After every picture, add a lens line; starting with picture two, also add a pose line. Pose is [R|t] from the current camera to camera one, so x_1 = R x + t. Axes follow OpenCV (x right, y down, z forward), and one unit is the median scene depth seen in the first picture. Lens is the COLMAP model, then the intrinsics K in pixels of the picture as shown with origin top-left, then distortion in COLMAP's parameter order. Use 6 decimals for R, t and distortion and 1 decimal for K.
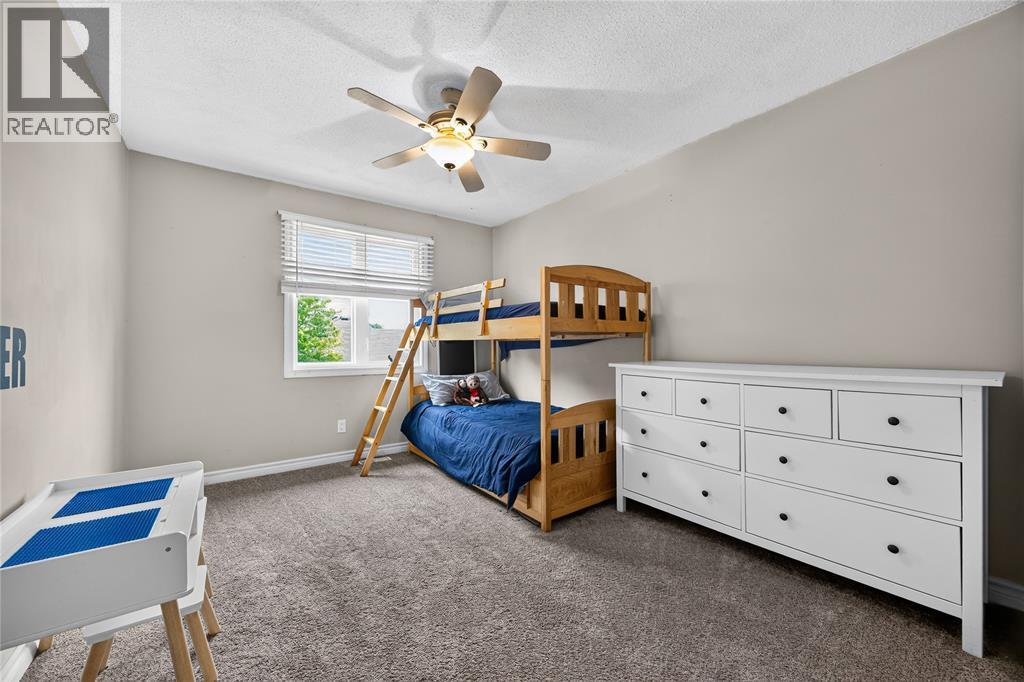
lens RADIAL K [[389.1, 0, 510.2], [0, 389.1, 344.3], [0, 0, 1]] dist [-0.001599, 0.000639]
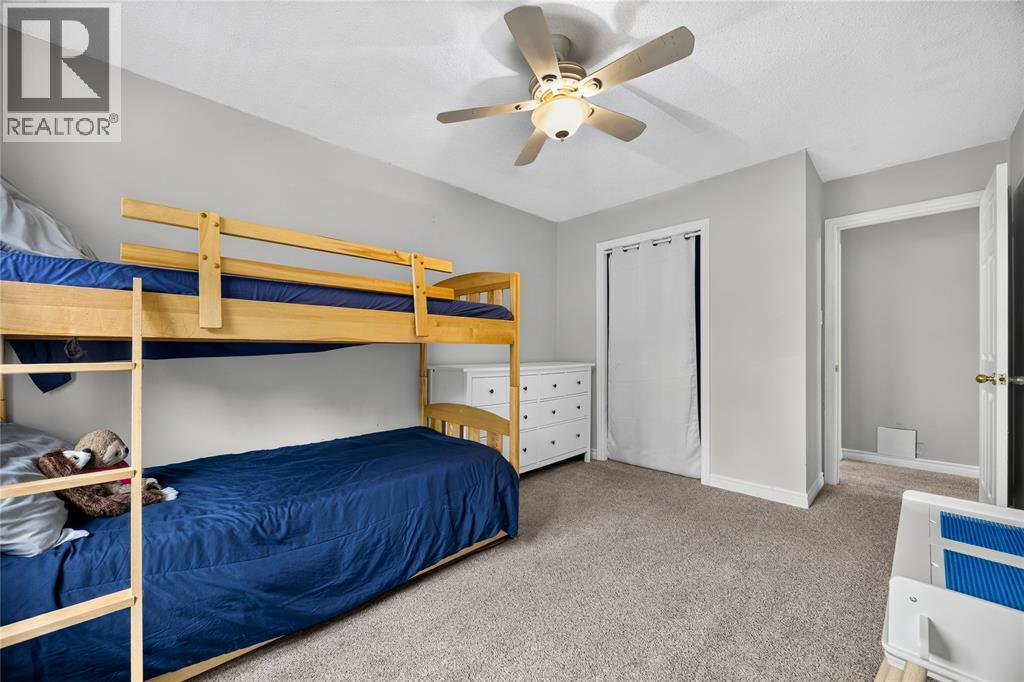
lens RADIAL K [[389.1, 0, 509.5], [0, 389.1, 346.1], [0, 0, 1]] dist [-0.001599, 0.000639]
pose [[-0.118016, 0.009265, 0.992968, -0.813248], [-0.003222, 0.999948, -0.009713, -0.001208], [-0.993006, -0.004346, -0.117980, 1.021801]]
